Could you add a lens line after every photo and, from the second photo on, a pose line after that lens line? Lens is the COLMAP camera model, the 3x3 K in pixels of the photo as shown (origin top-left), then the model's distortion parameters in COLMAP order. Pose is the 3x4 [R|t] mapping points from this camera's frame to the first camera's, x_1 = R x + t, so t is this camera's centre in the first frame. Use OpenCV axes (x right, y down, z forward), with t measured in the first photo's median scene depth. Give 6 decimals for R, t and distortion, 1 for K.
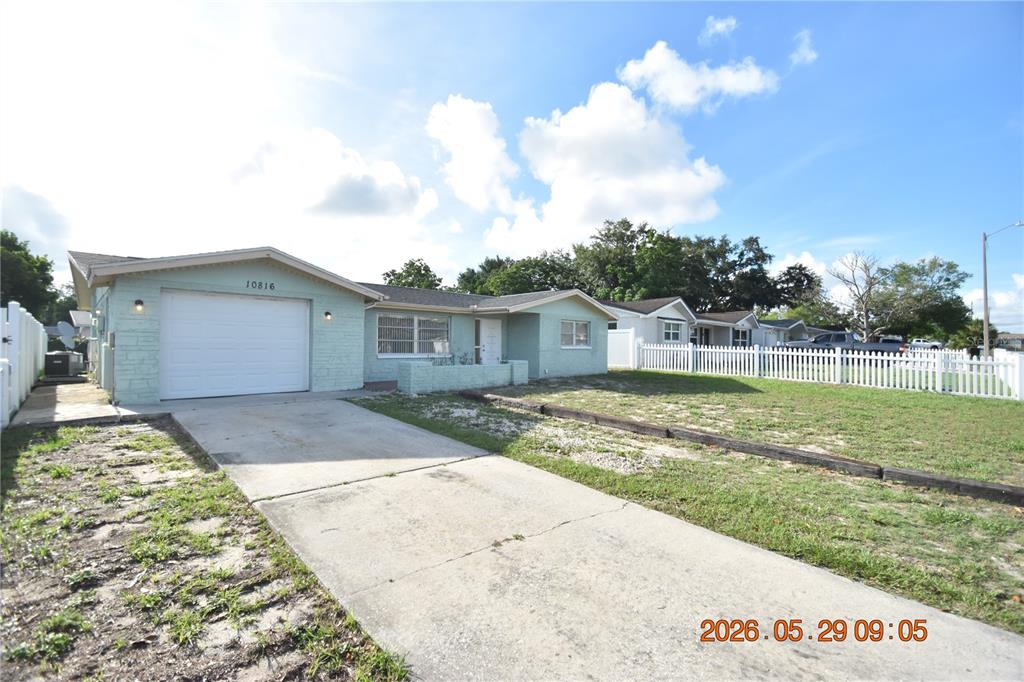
lens RADIAL K [[450.4, 0, 513.3], [0, 450.4, 341.6], [0, 0, 1]] dist [-0.004279, -0.002194]
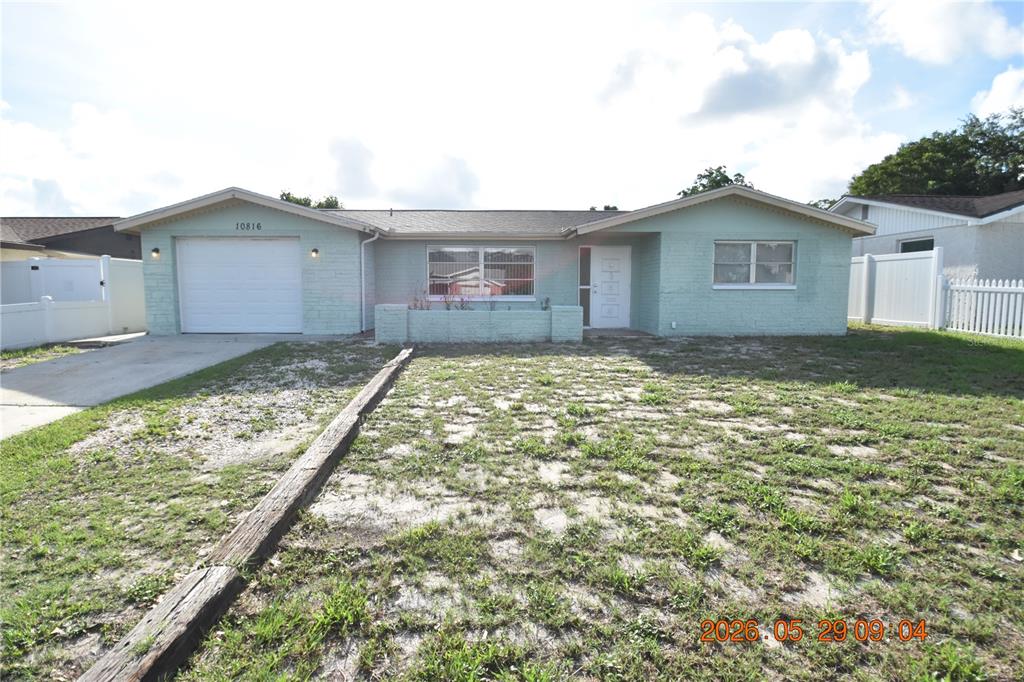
lens RADIAL K [[575.5, 0, 508.7], [0, 575.5, 347.2], [0, 0, 1]] dist [-0.013849, 0.000377]
pose [[0.723948, 0.060527, -0.687194, 0.416207], [0.009987, 0.995120, 0.098169, 0.013614], [0.689782, -0.077932, 0.719810, 0.243555]]
